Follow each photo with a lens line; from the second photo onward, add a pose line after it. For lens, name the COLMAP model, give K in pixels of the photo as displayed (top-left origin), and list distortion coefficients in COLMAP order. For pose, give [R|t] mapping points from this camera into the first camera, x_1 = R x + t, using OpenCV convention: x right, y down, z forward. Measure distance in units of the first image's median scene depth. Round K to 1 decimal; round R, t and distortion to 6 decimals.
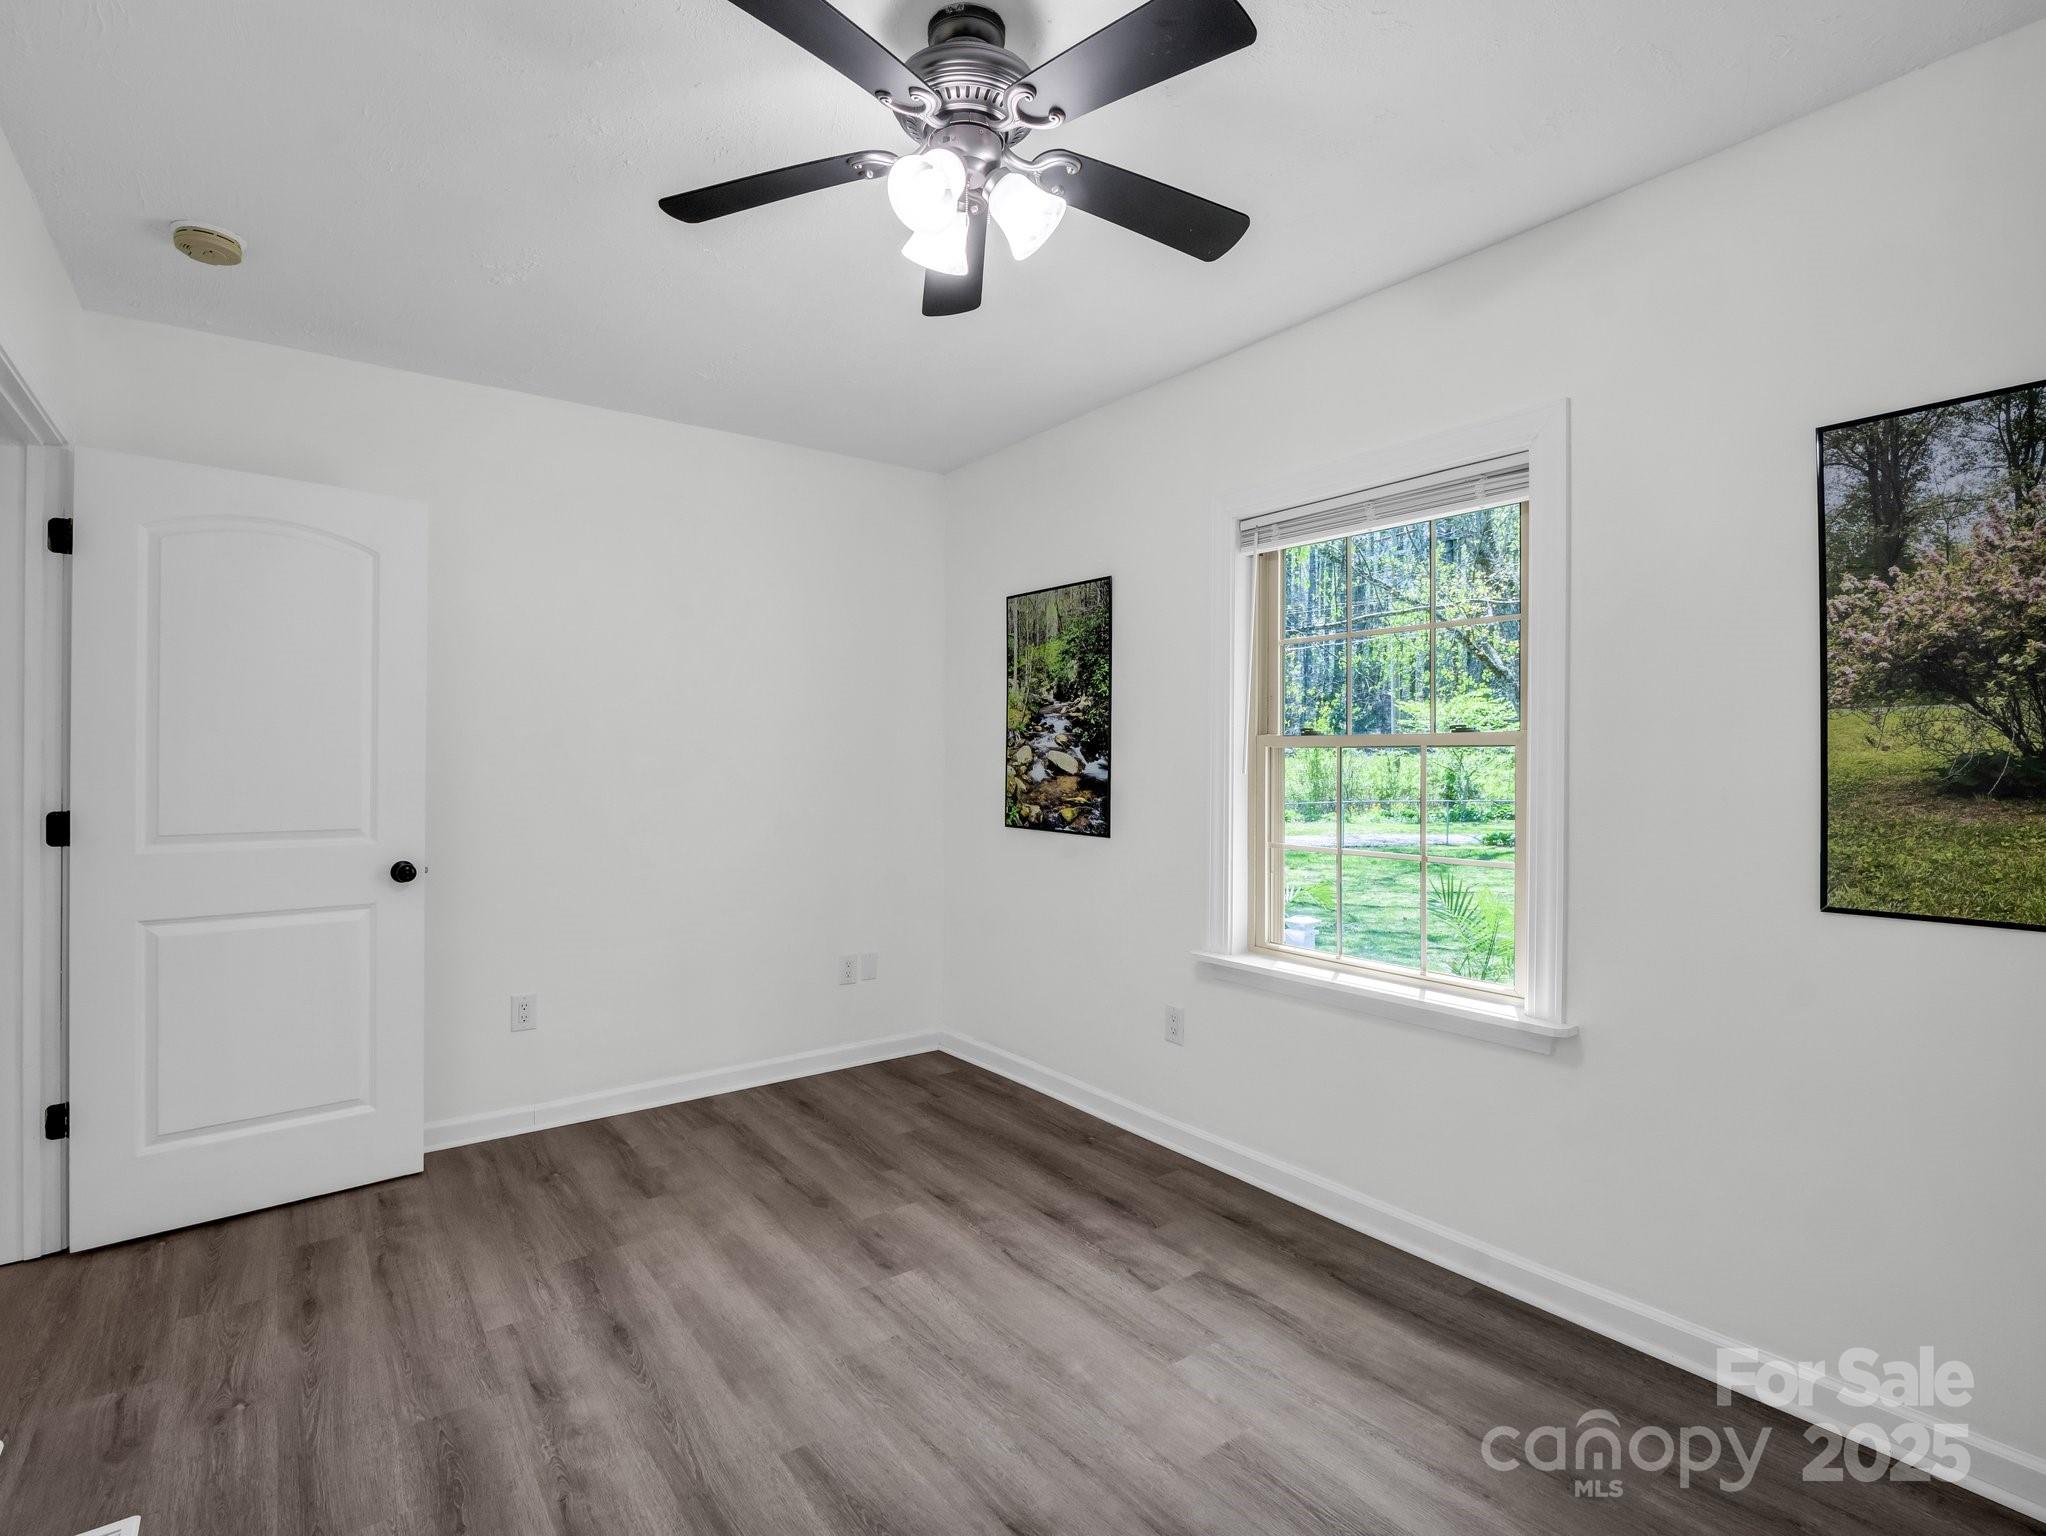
lens RADIAL K [[1049.9, 0, 1017.5], [0, 1049.9, 757.2], [0, 0, 1]] dist [0.000942, -0.000137]
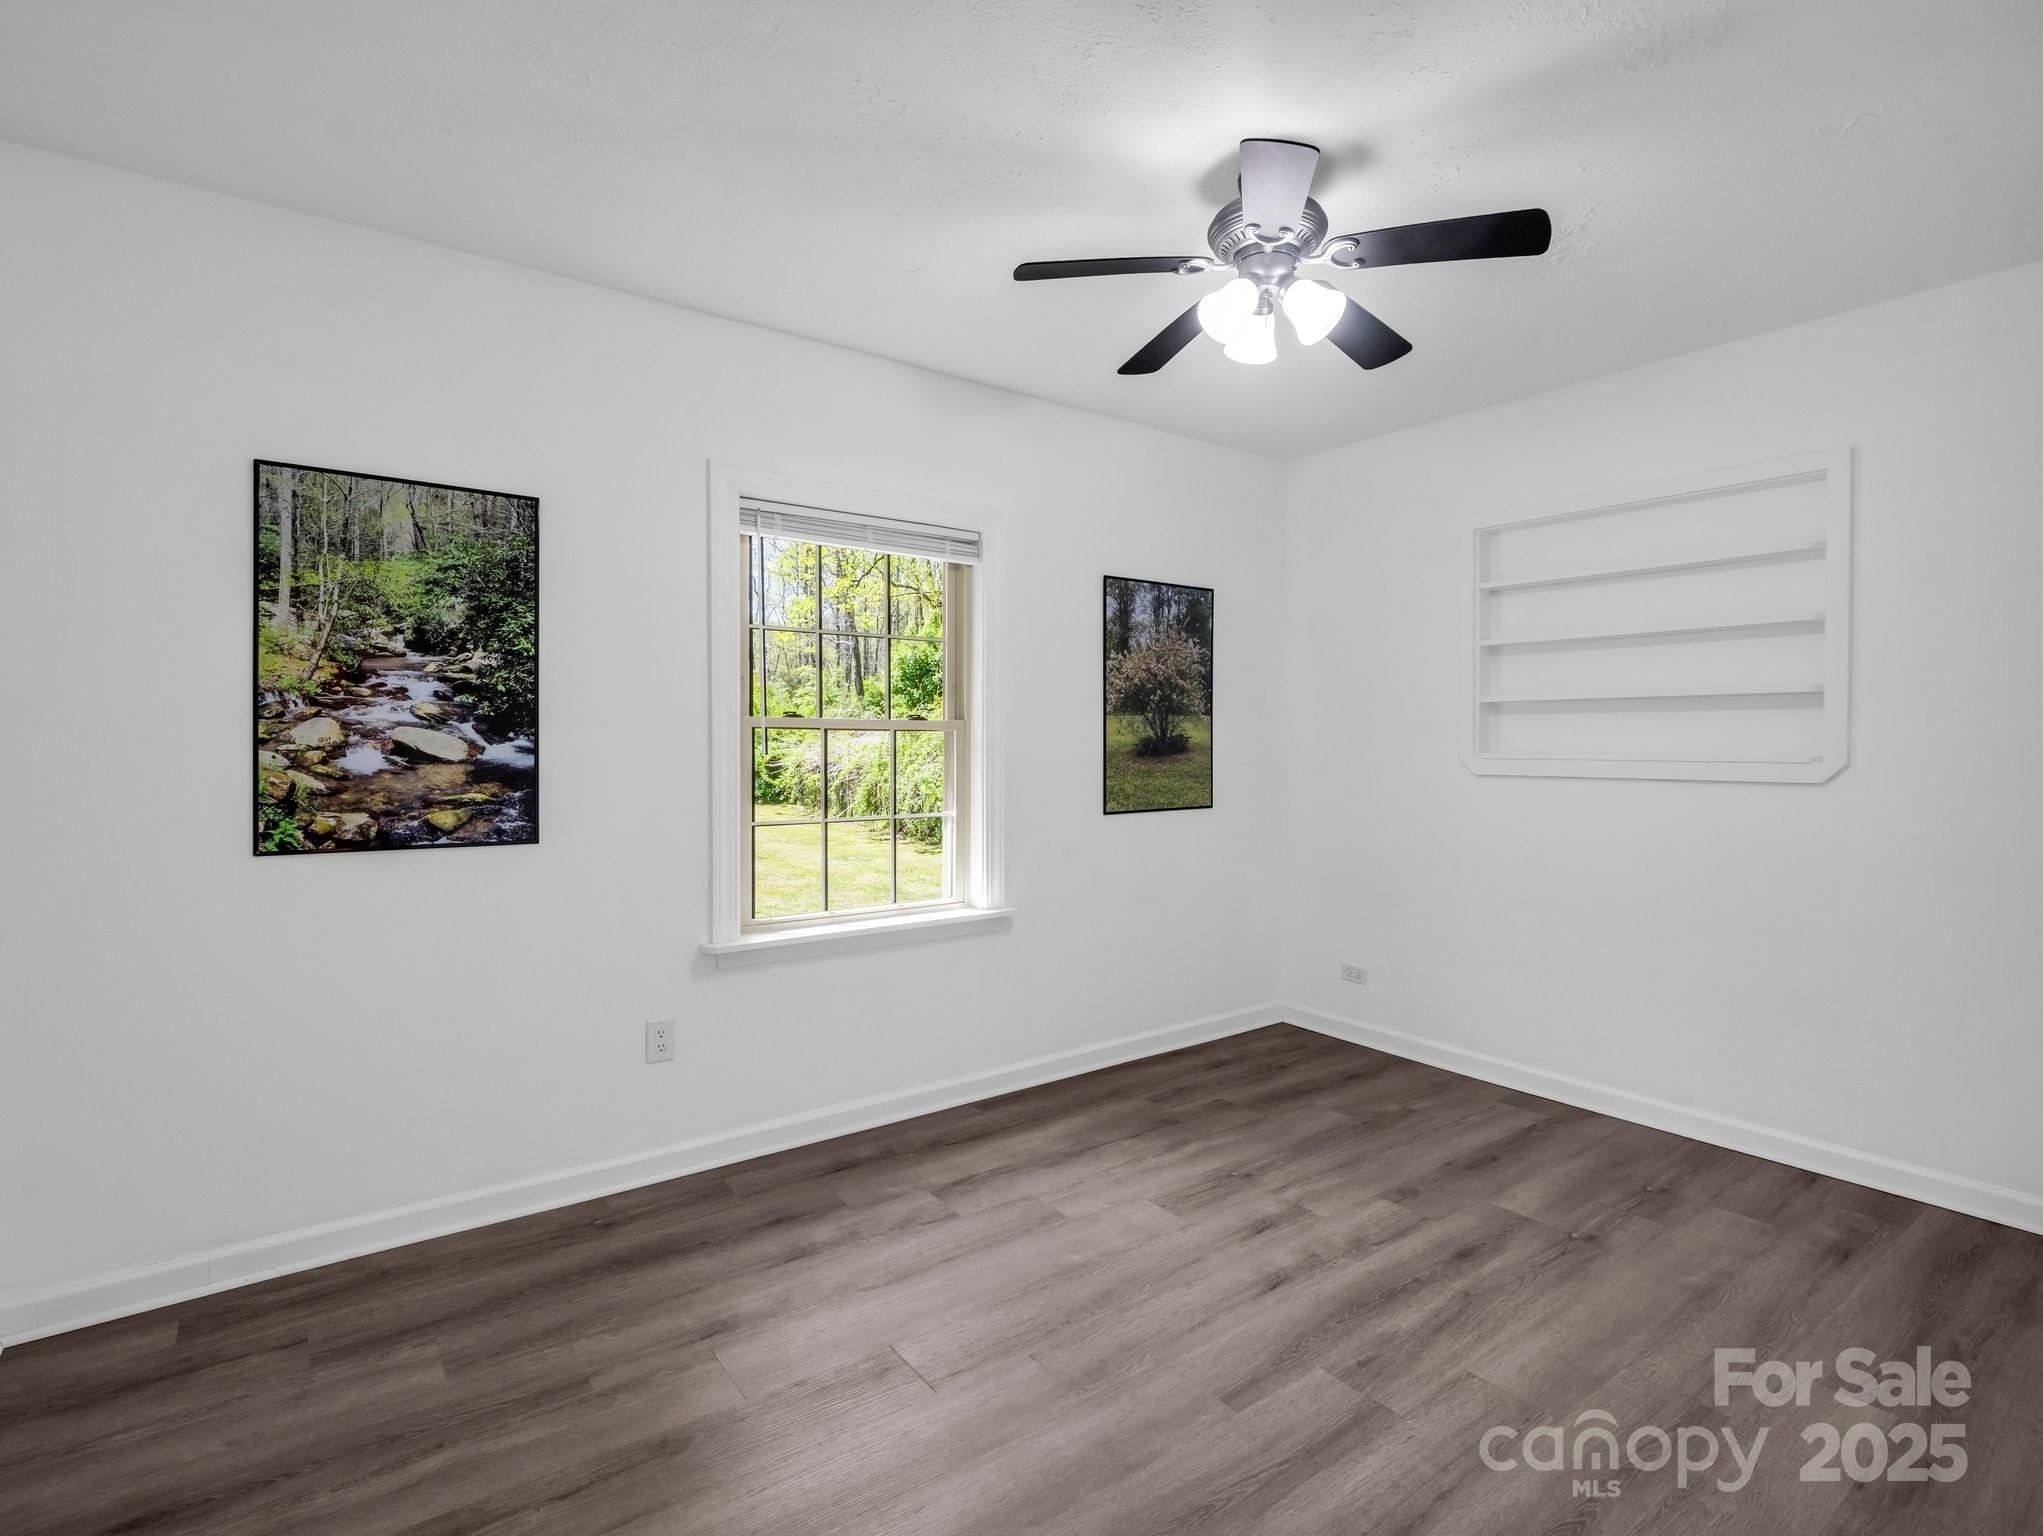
lens RADIAL K [[1006.5, 0, 1014.6], [0, 1006.5, 761.2], [0, 0, 1]] dist [0.003135, -0.009017]
pose [[-0.017365, -0.021886, 0.999610, -0.650612], [-0.002586, 0.999758, 0.021845, 0.000599], [-0.999846, -0.002205, -0.017418, 0.671097]]
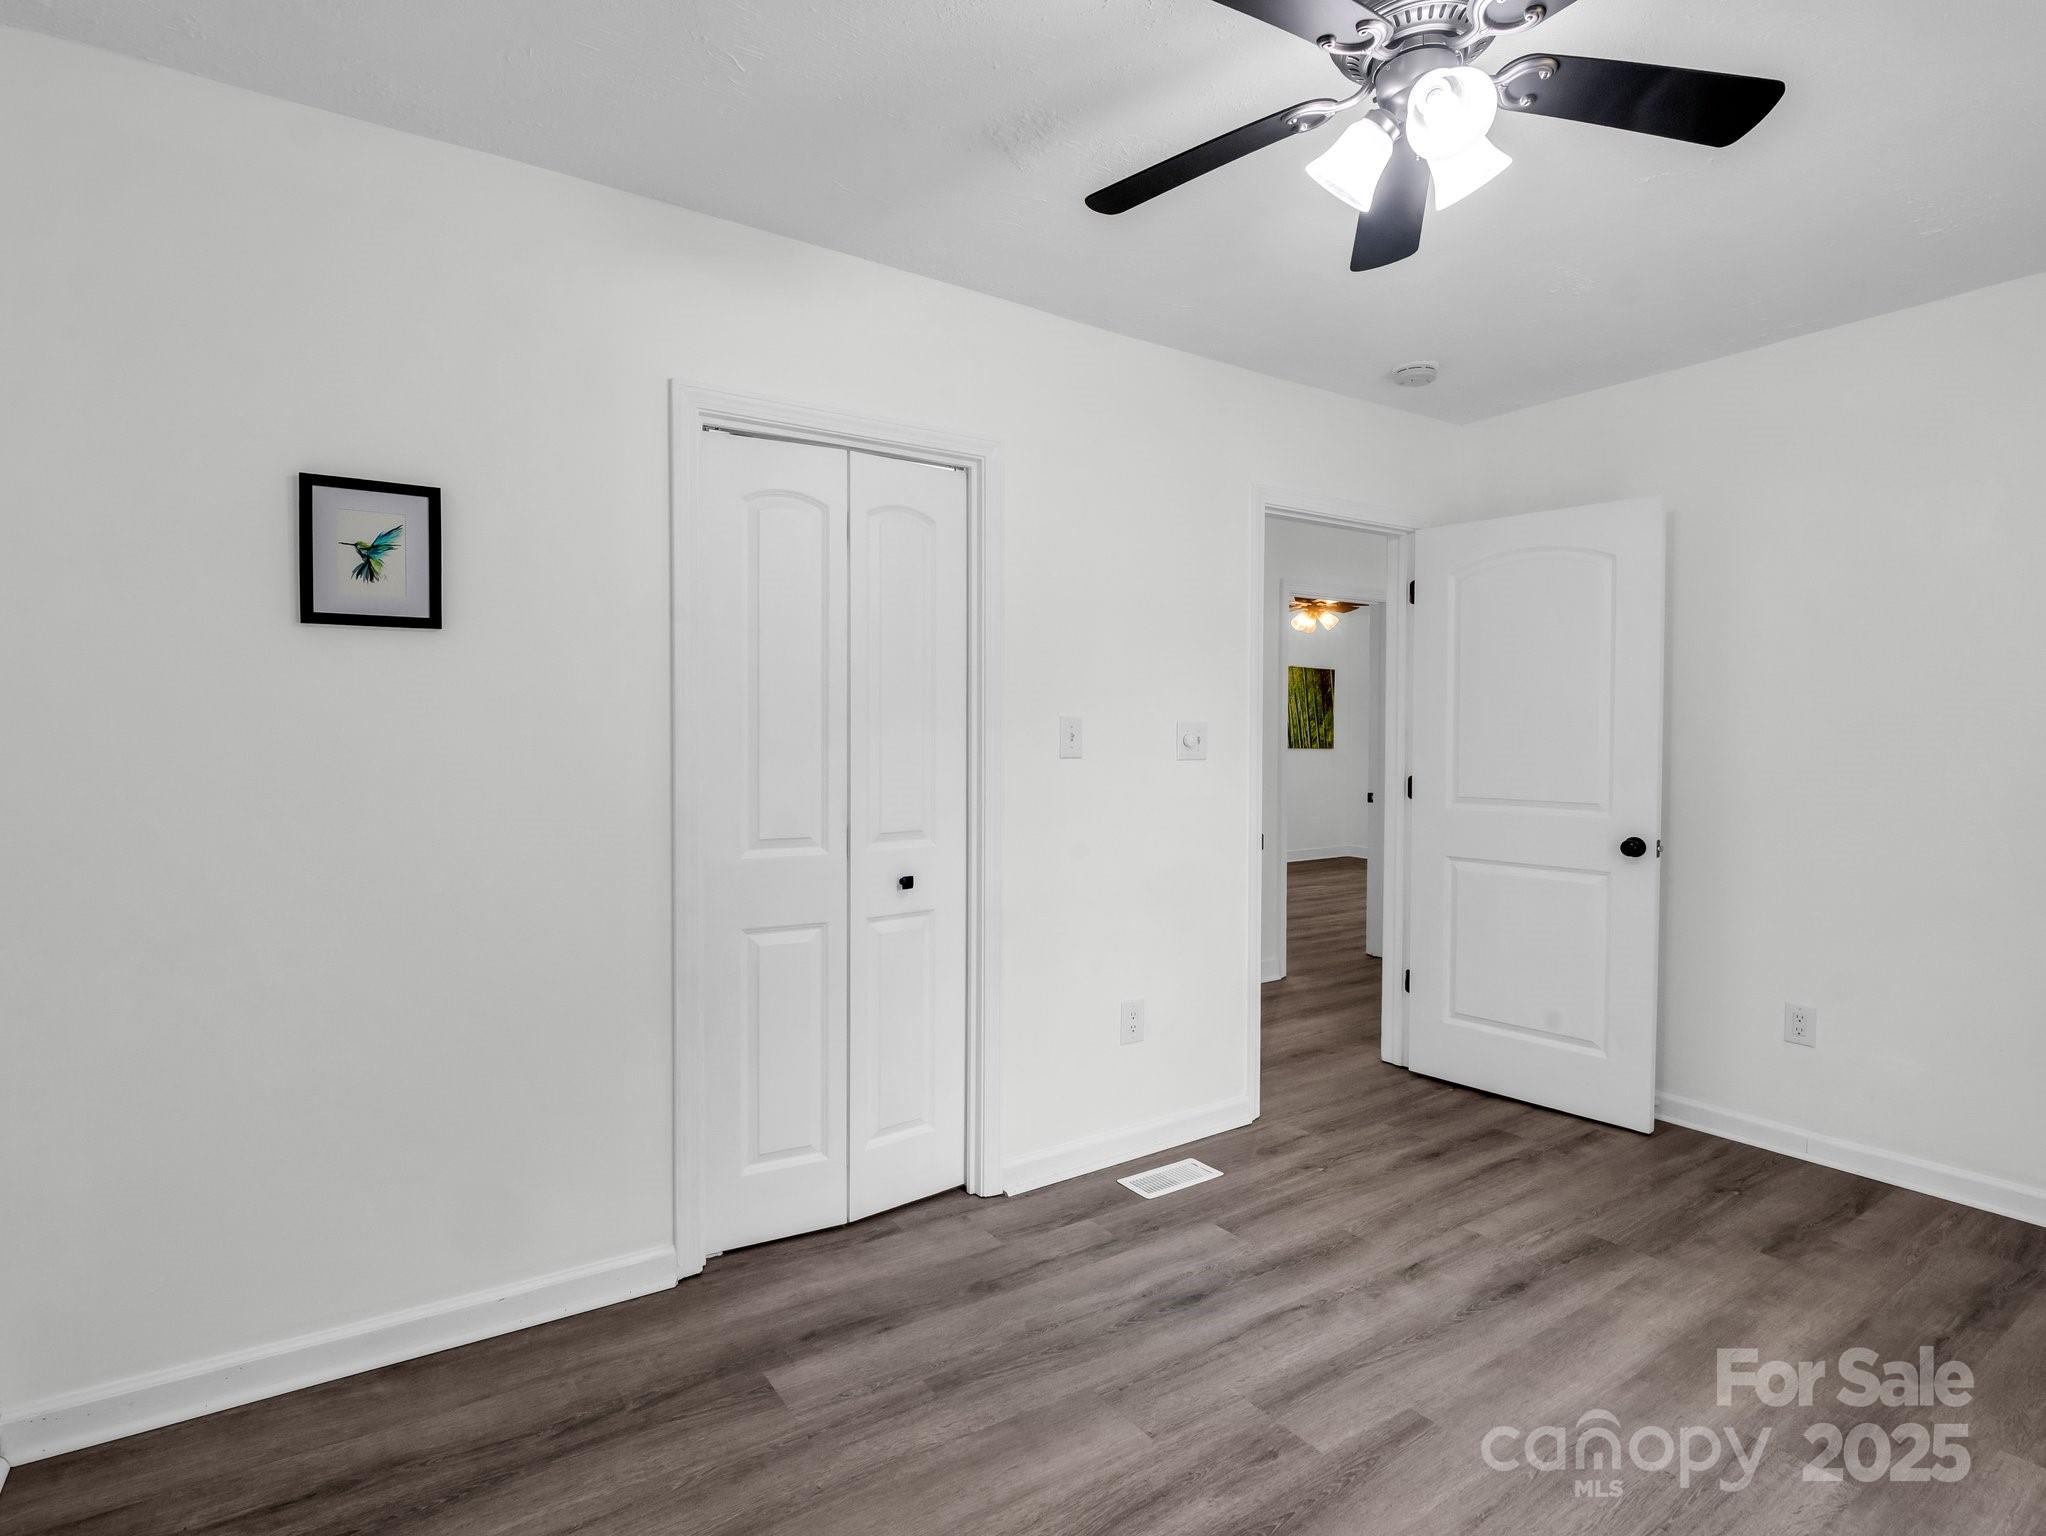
lens RADIAL K [[1036.0, 0, 977.4], [0, 1036.0, 765.6], [0, 0, 1]] dist [-0.000333, -0.000011]
pose [[-0.062761, 0.020339, -0.997821, 0.439395], [-0.001644, 0.999789, 0.020483, 0.004868], [0.998027, 0.002926, -0.062714, 0.344099]]
